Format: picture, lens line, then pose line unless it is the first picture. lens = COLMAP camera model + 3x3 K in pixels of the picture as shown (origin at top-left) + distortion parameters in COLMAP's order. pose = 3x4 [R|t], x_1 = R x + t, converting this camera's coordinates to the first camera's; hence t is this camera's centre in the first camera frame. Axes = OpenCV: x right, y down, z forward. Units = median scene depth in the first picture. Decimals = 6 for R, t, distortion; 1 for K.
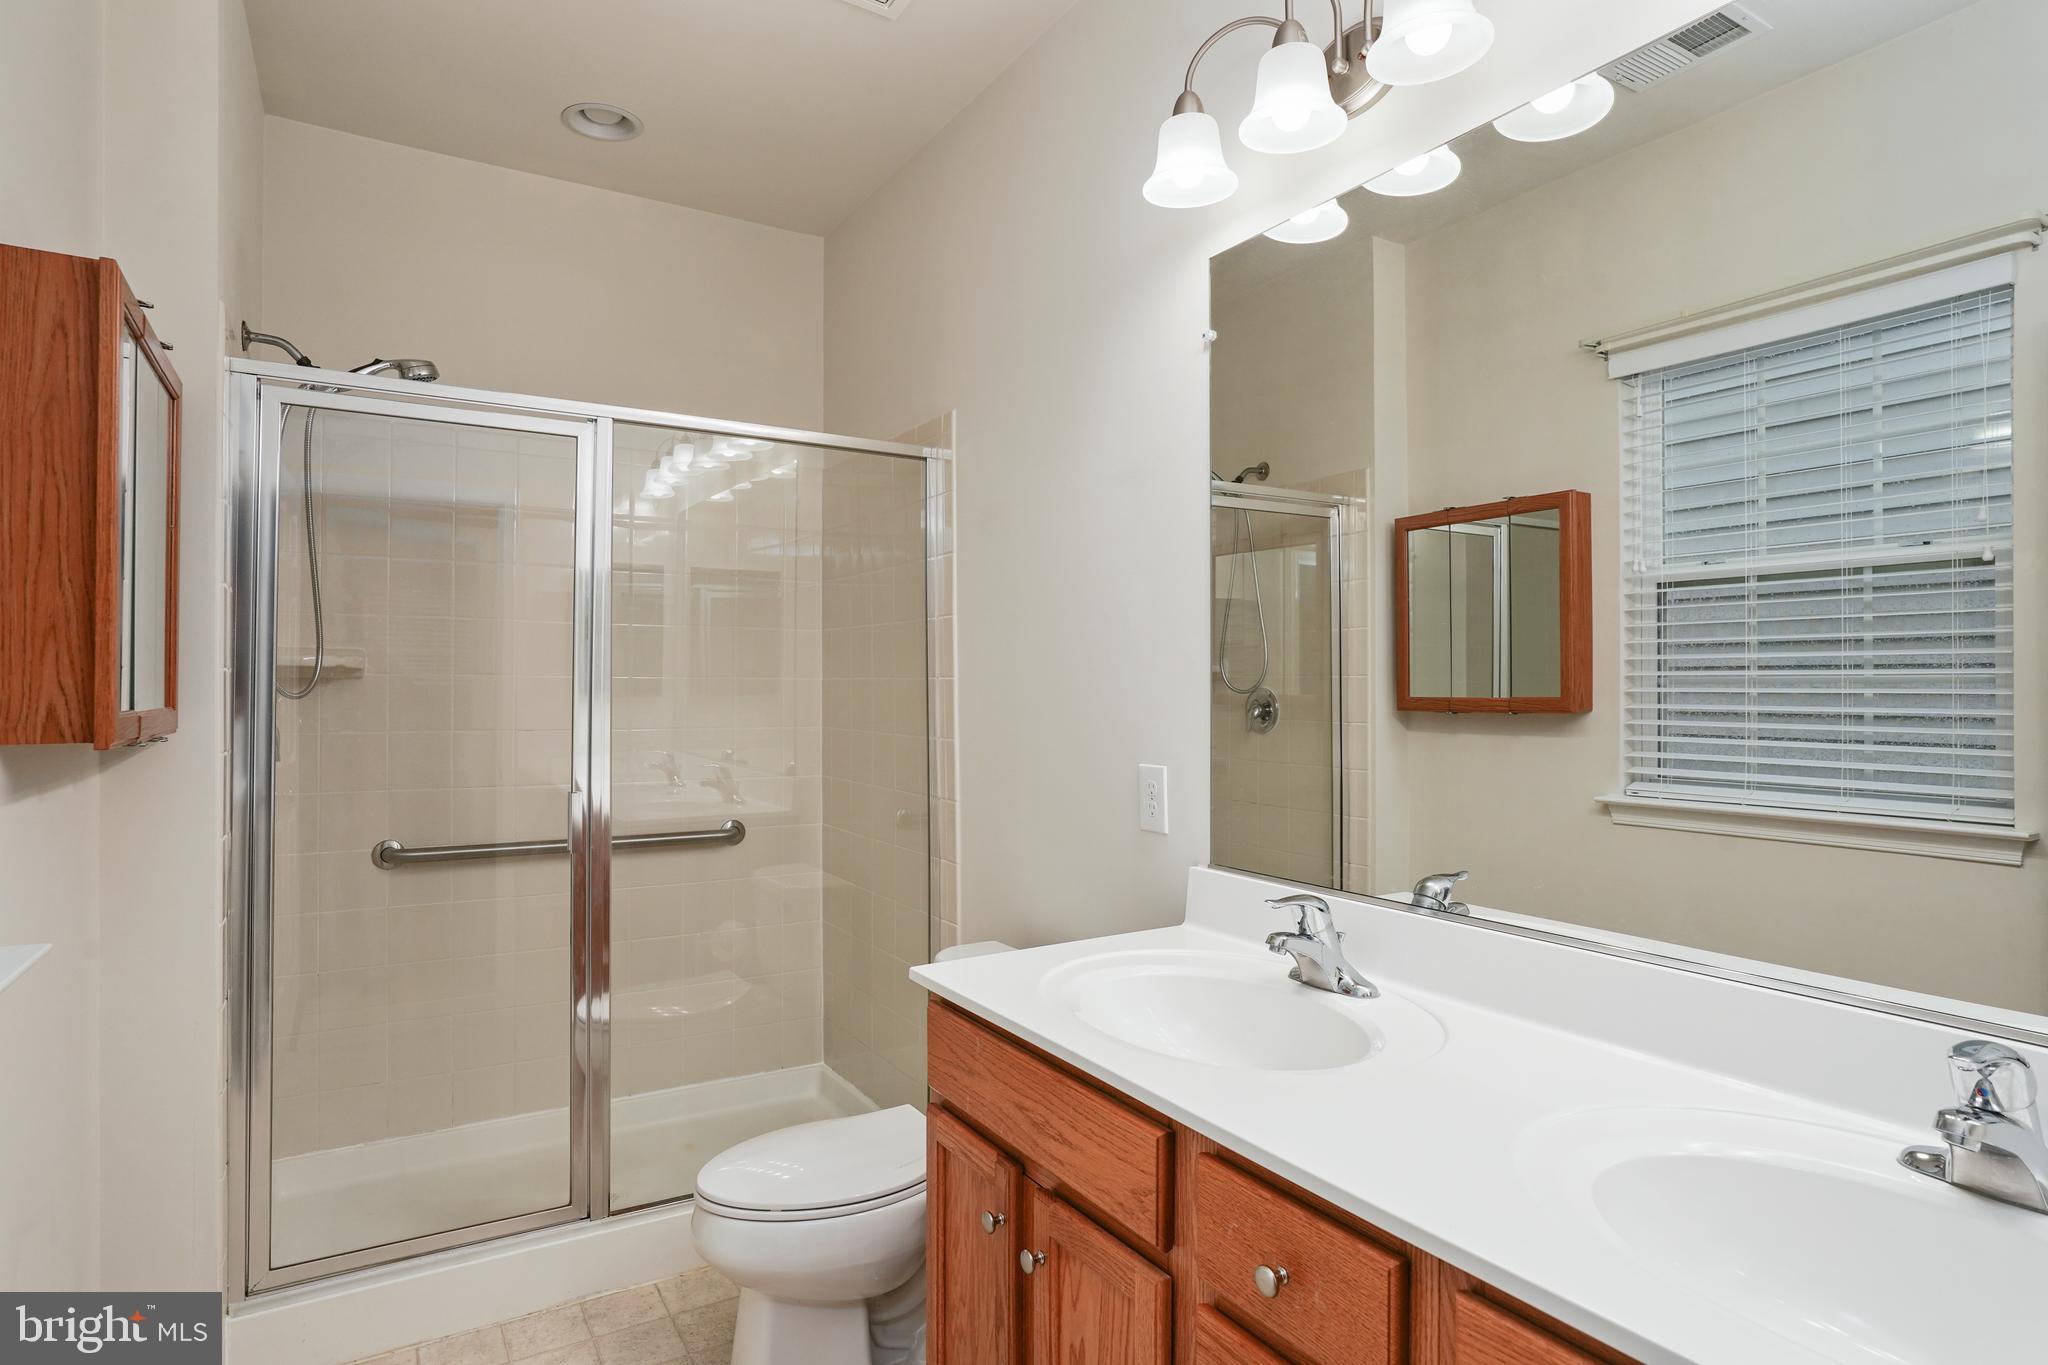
lens RADIAL K [[1117.2, 0, 1041.5], [0, 1117.2, 677.9], [0, 0, 1]] dist [-0.045933, 0.024544]
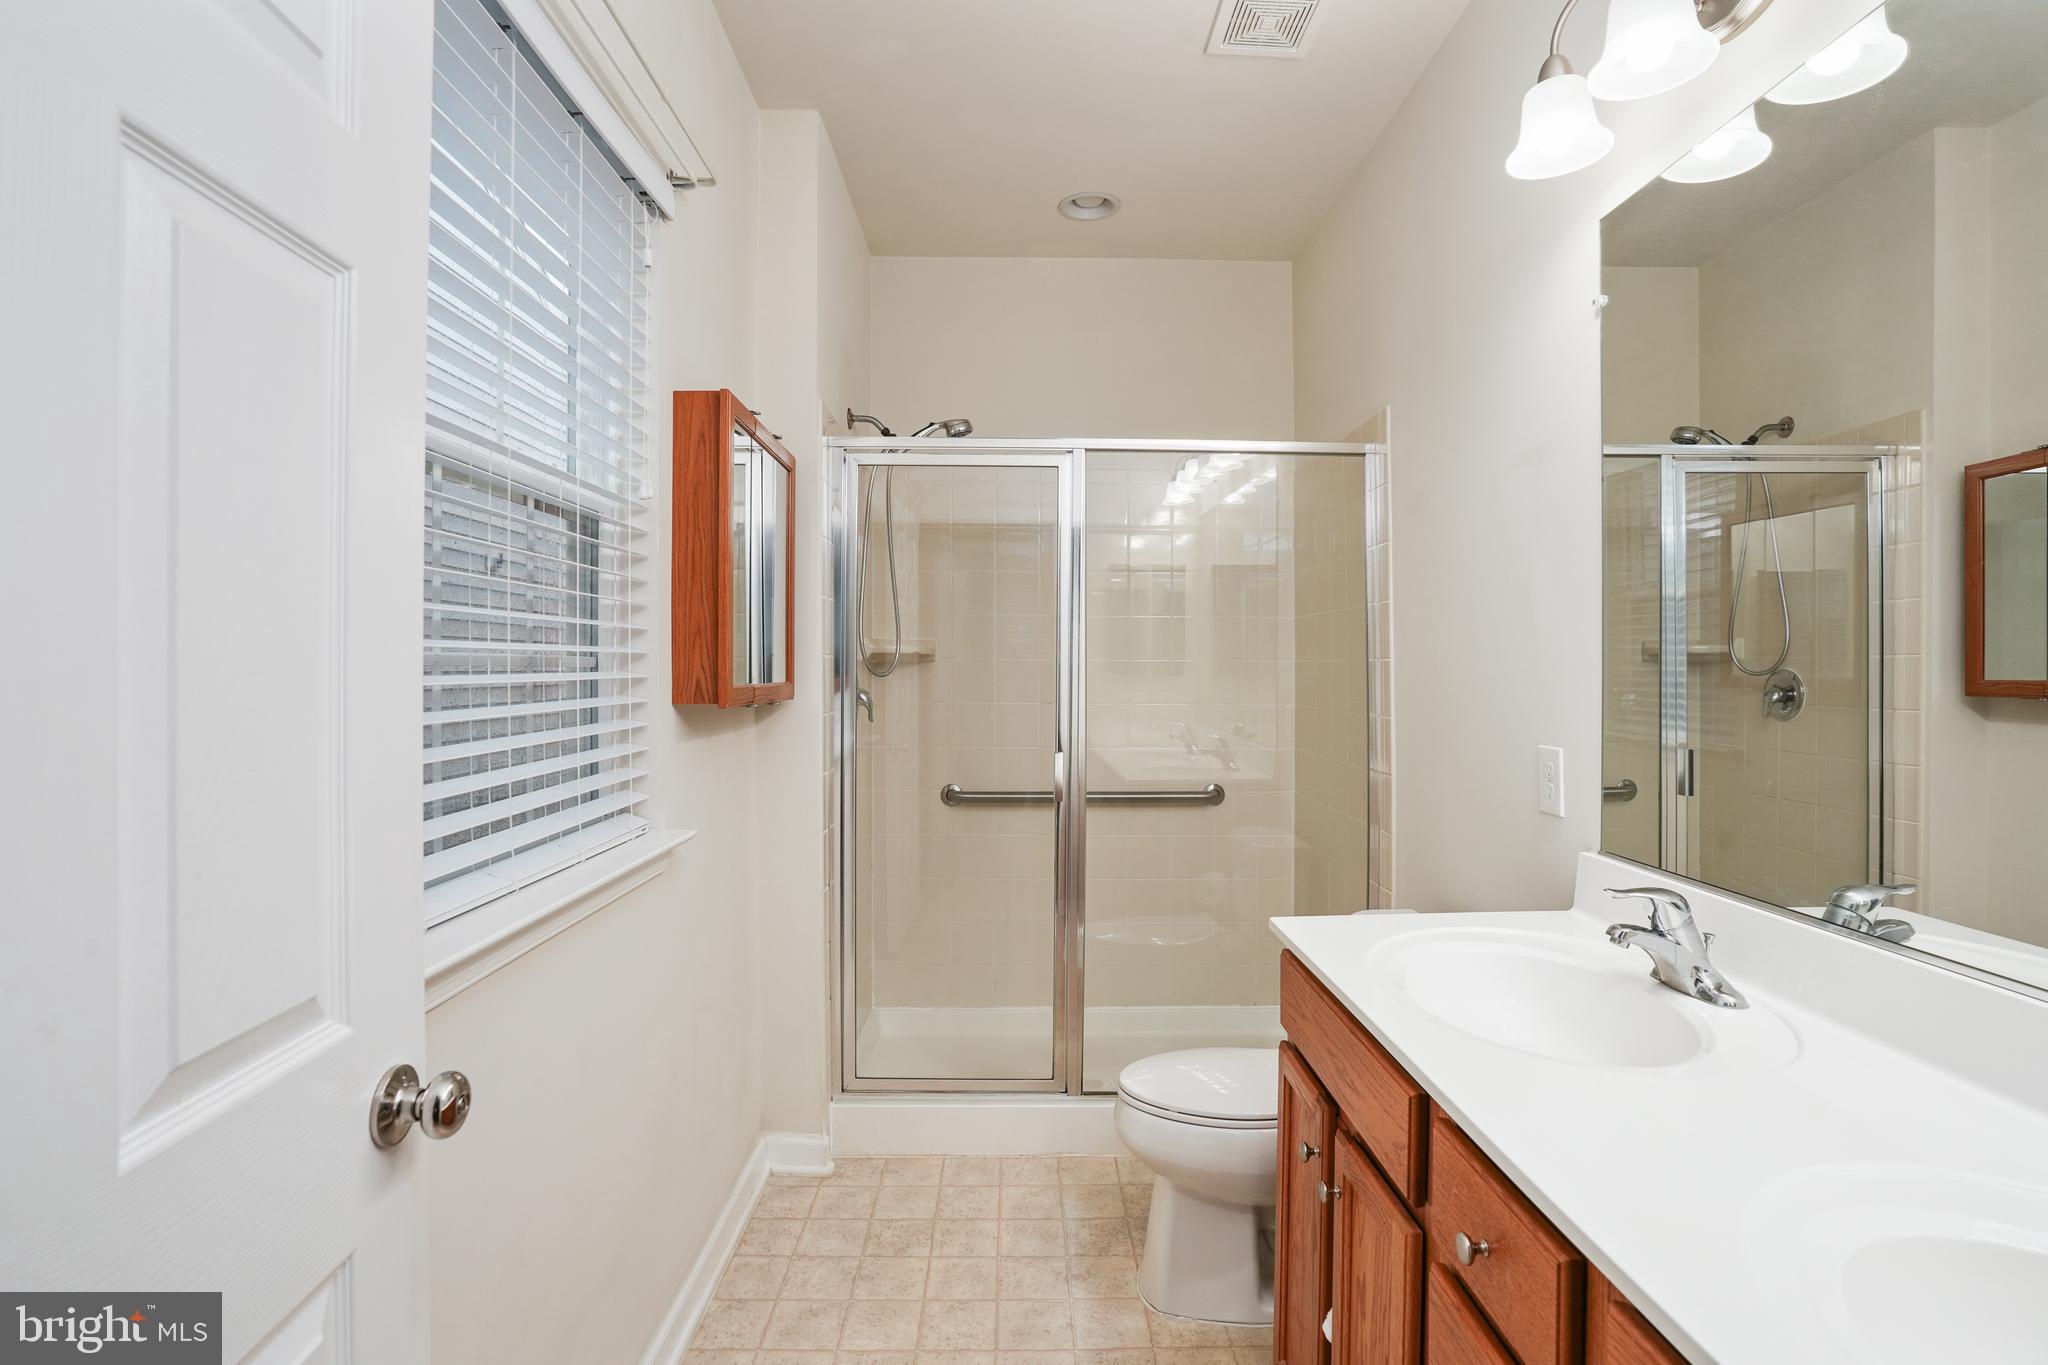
lens RADIAL K [[1028.0, 0, 1057.1], [0, 1028.0, 676.8], [0, 0, 1]] dist [-0.048036, 0.019140]
pose [[0.856527, 0.003377, -0.516091, 0.177565], [0.004322, 0.999897, 0.013716, 0.002018], [0.516084, -0.013978, 0.856424, 0.007097]]
